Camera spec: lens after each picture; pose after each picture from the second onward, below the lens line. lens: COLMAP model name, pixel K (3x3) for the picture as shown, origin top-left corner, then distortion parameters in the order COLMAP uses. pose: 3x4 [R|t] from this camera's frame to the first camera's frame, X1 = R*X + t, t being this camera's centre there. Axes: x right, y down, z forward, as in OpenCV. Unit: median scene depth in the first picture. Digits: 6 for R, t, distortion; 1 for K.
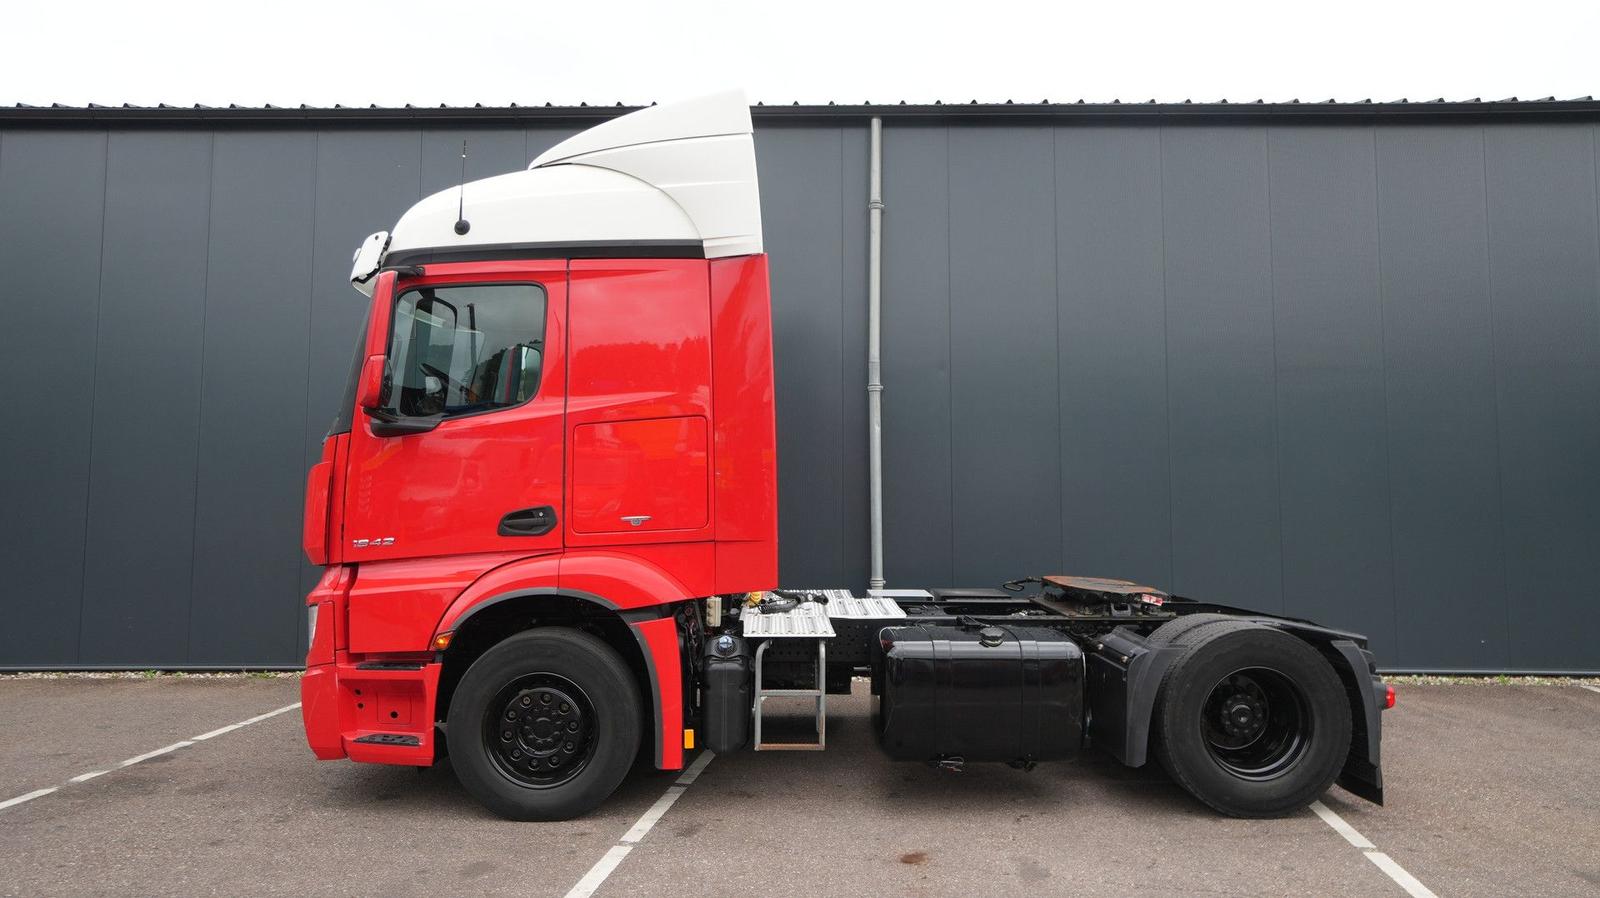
lens RADIAL K [[1044.1, 0, 800.0], [0, 1044.1, 449.0], [0, 0, 1]] dist [-0.005155, 0.002334]
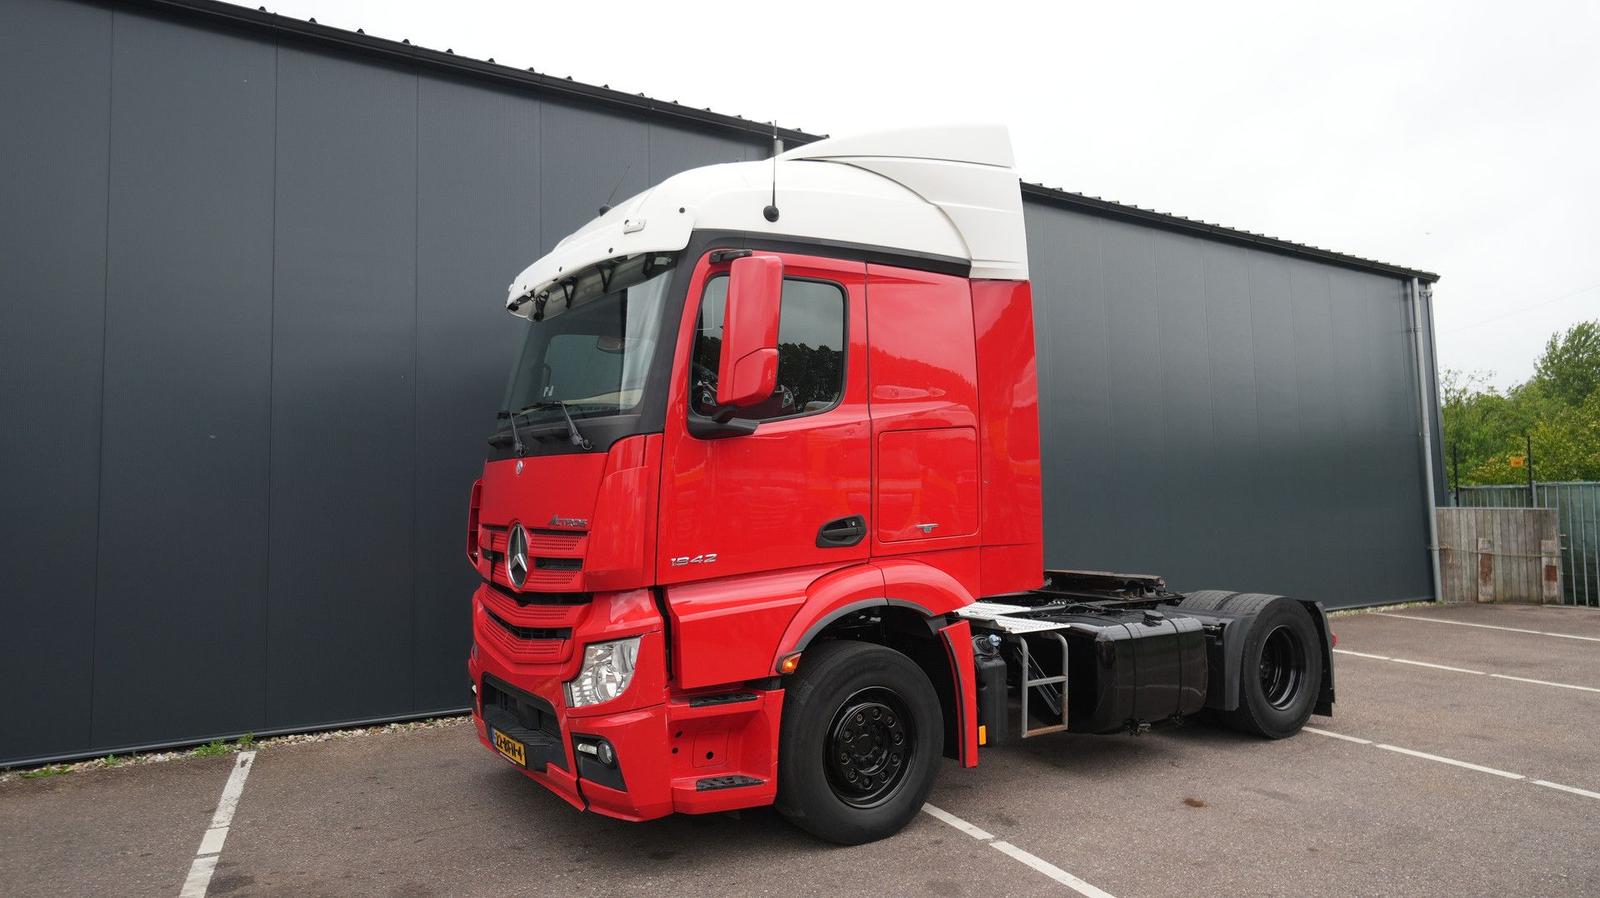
lens RADIAL K [[1044.1, 0, 800.0], [0, 1044.1, 449.0], [0, 0, 1]] dist [-0.005155, 0.002334]
pose [[0.824537, 0.020815, 0.565425, -0.835014], [-0.015099, 0.999777, -0.014787, 0.008527], [-0.565606, 0.003655, 0.824667, 0.232644]]
